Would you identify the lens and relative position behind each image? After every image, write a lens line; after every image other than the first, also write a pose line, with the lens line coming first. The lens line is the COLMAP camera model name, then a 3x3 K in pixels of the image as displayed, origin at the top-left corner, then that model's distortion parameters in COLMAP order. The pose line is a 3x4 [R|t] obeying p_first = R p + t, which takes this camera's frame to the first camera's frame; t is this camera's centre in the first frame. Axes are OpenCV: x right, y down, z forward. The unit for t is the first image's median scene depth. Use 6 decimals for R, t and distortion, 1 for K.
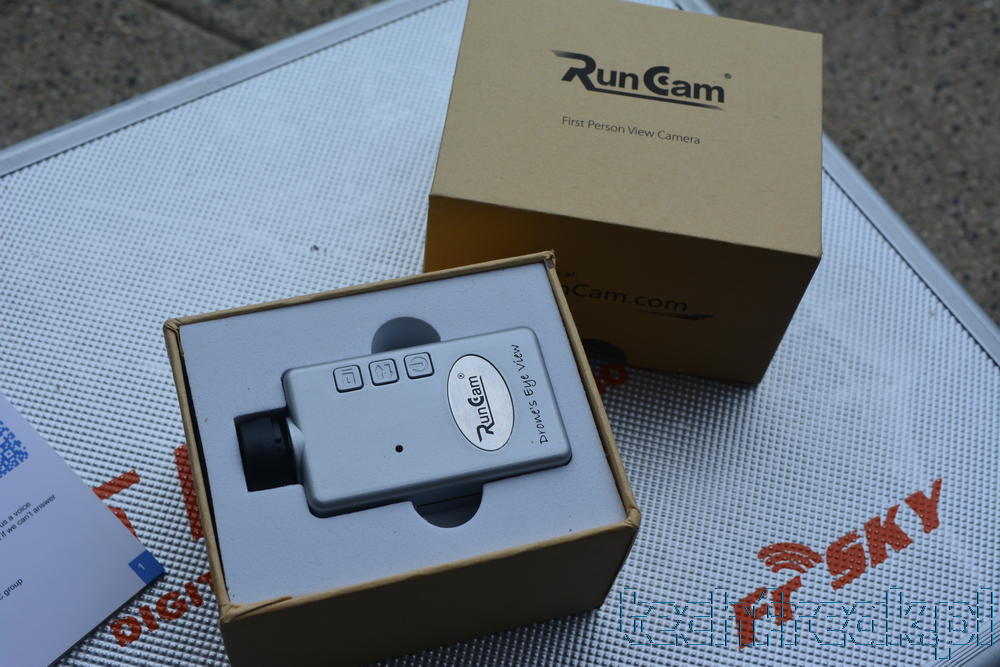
lens RADIAL K [[1512.0, 0, 502.8], [0, 1512.0, 330.2], [0, 0, 1]] dist [-0.032457, 0.000000]
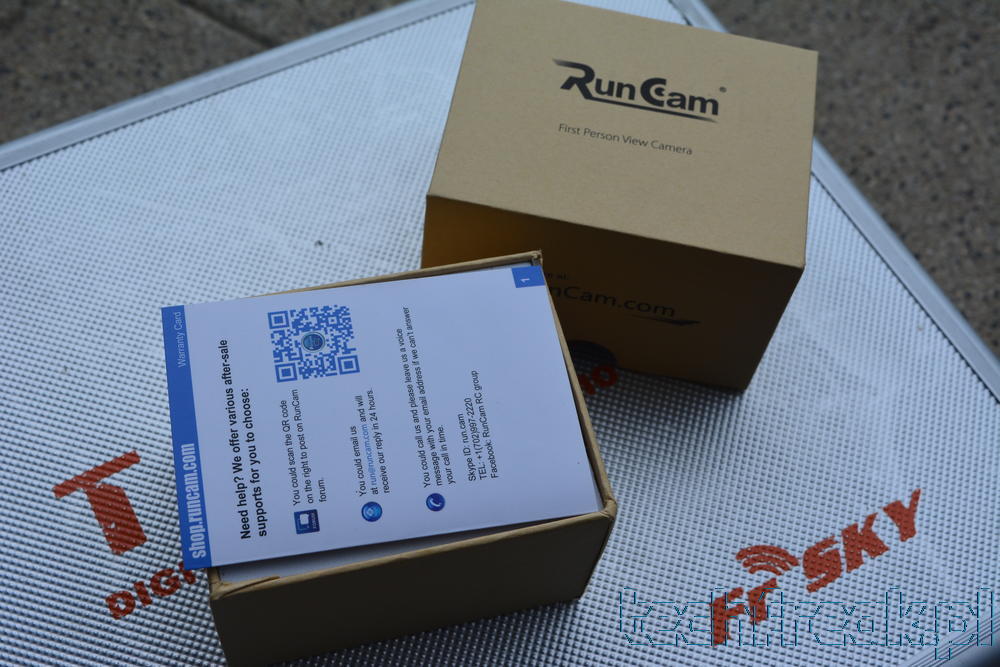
lens RADIAL K [[1529.8, 0, 502.2], [0, 1529.8, 330.4], [0, 0, 1]] dist [-0.028582, 0.000000]
pose [[0.999164, 0.035345, -0.020560, 0.025375], [-0.035427, 0.999366, -0.003657, 0.004709], [0.020418, 0.004382, 0.999782, -0.042706]]
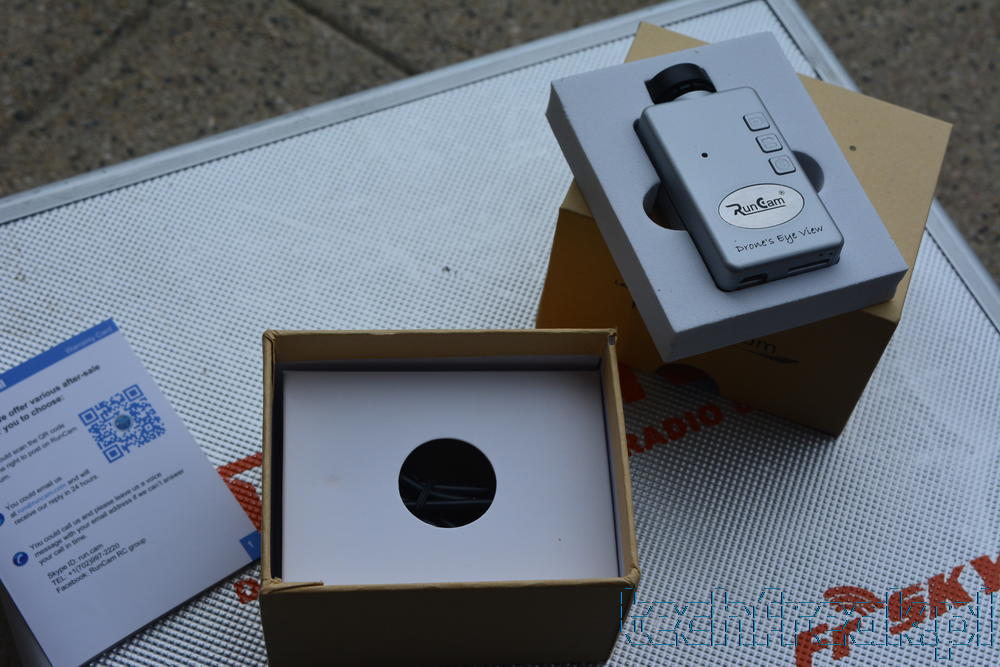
lens RADIAL K [[1854.6, 0, 494.6], [0, 1854.6, 335.8], [0, 0, 1]] dist [0.034064, 0.000000]
pose [[0.991631, 0.106216, -0.073388, 0.013140], [-0.107863, 0.993987, -0.018839, 0.015193], [0.070946, 0.026597, 0.997126, -0.339910]]
